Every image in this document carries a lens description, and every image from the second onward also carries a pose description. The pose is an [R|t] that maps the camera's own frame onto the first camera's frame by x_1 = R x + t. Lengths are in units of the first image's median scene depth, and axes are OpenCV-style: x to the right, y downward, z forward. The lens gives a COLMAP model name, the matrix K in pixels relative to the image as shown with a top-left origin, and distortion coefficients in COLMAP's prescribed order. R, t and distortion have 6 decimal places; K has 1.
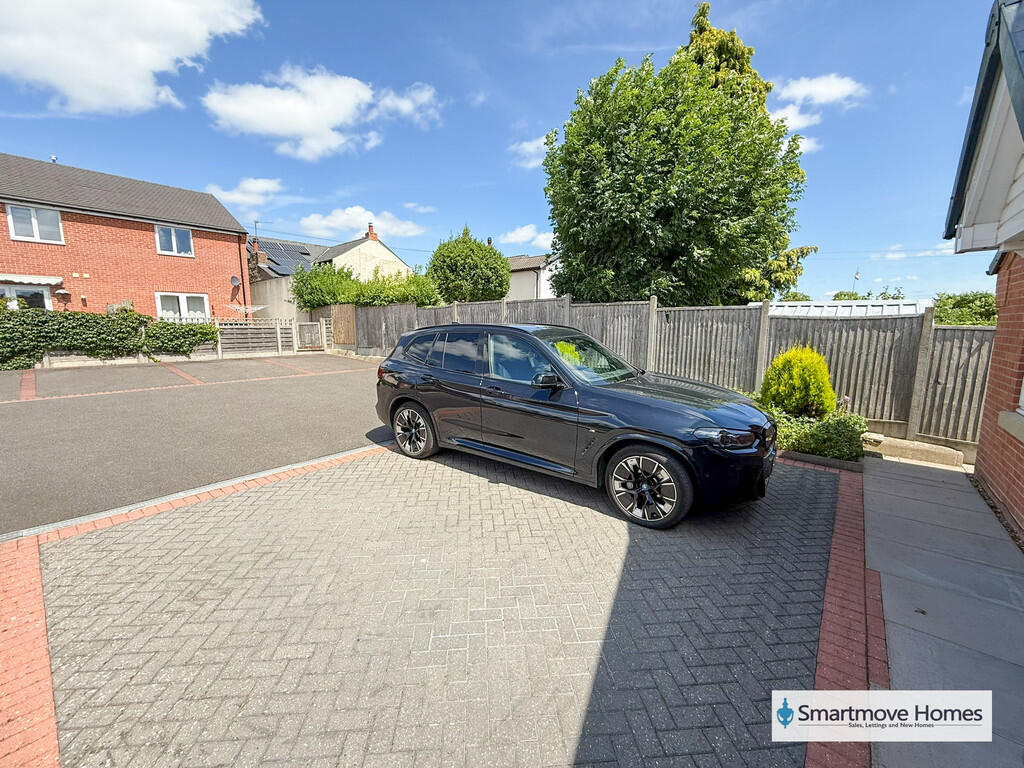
lens RADIAL K [[409.1, 0, 508.5], [0, 409.1, 384.8], [0, 0, 1]] dist [-0.000446, 0.000016]
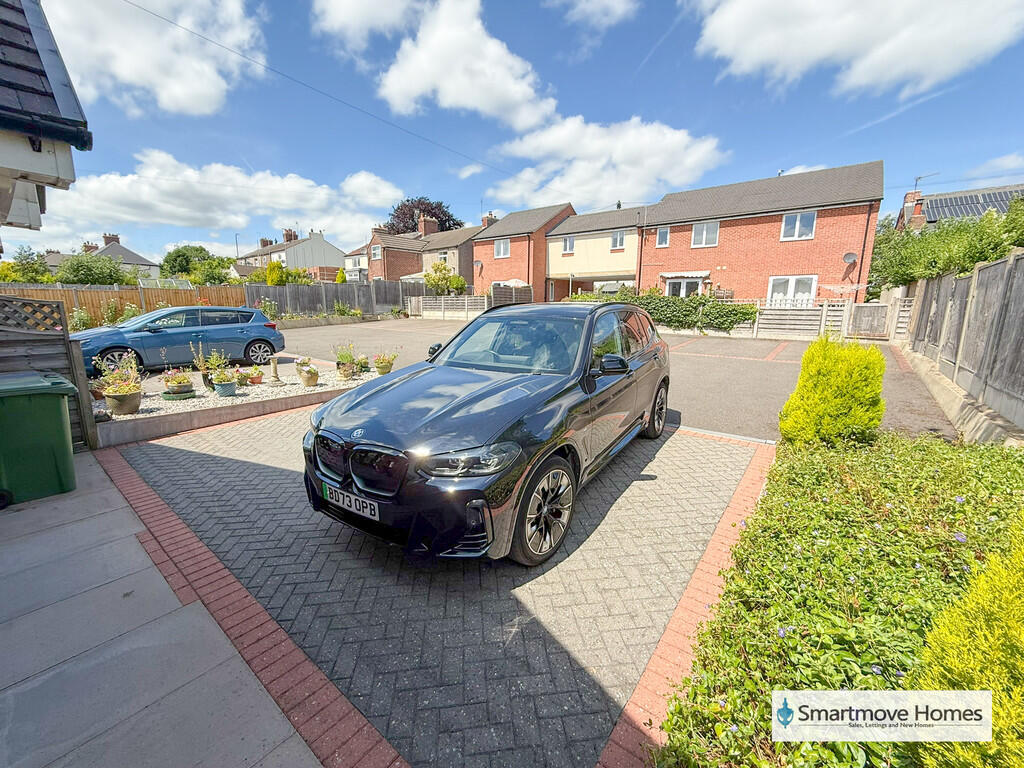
lens RADIAL K [[409.1, 0, 508.7], [0, 409.1, 382.2], [0, 0, 1]] dist [-0.000446, 0.000016]
pose [[0.035920, 0.188632, -0.981391, 0.332826], [-0.153189, 0.971458, 0.181116, -0.044633], [0.987544, 0.143832, 0.063792, 0.307894]]
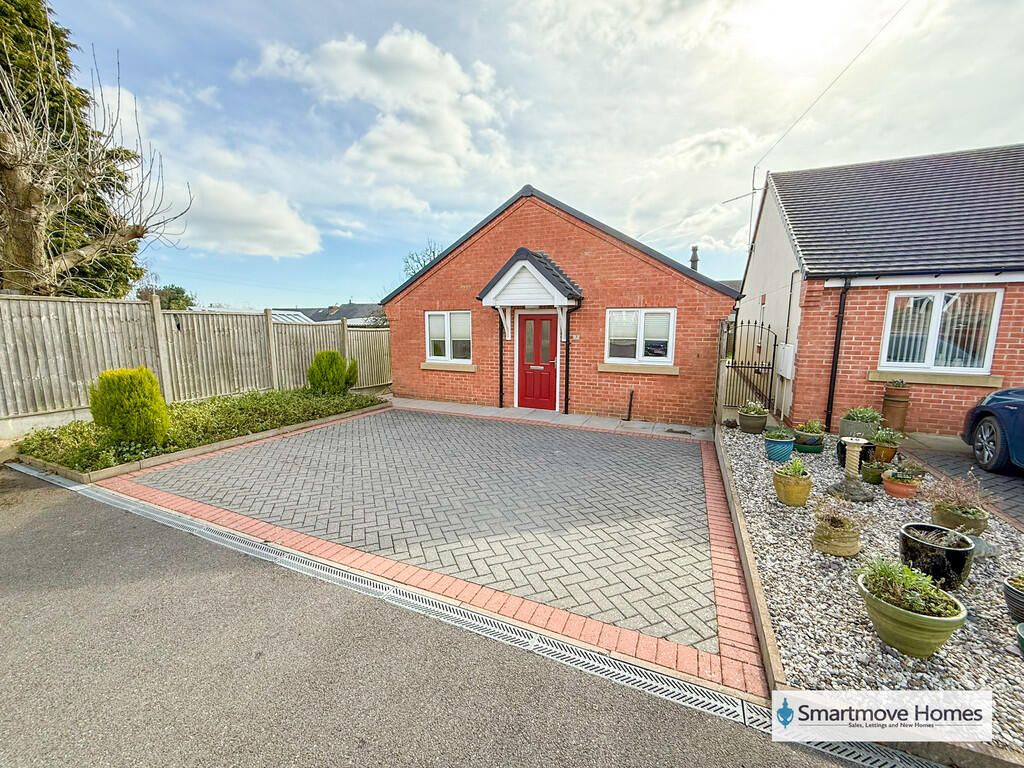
lens RADIAL K [[409.1, 0, 513.4], [0, 409.1, 384.2], [0, 0, 1]] dist [-0.000446, 0.000016]
pose [[-0.288585, -0.142380, 0.946809, -0.376882], [0.136859, 0.972593, 0.187972, -0.057098], [-0.947622, 0.183825, -0.261189, 0.327375]]
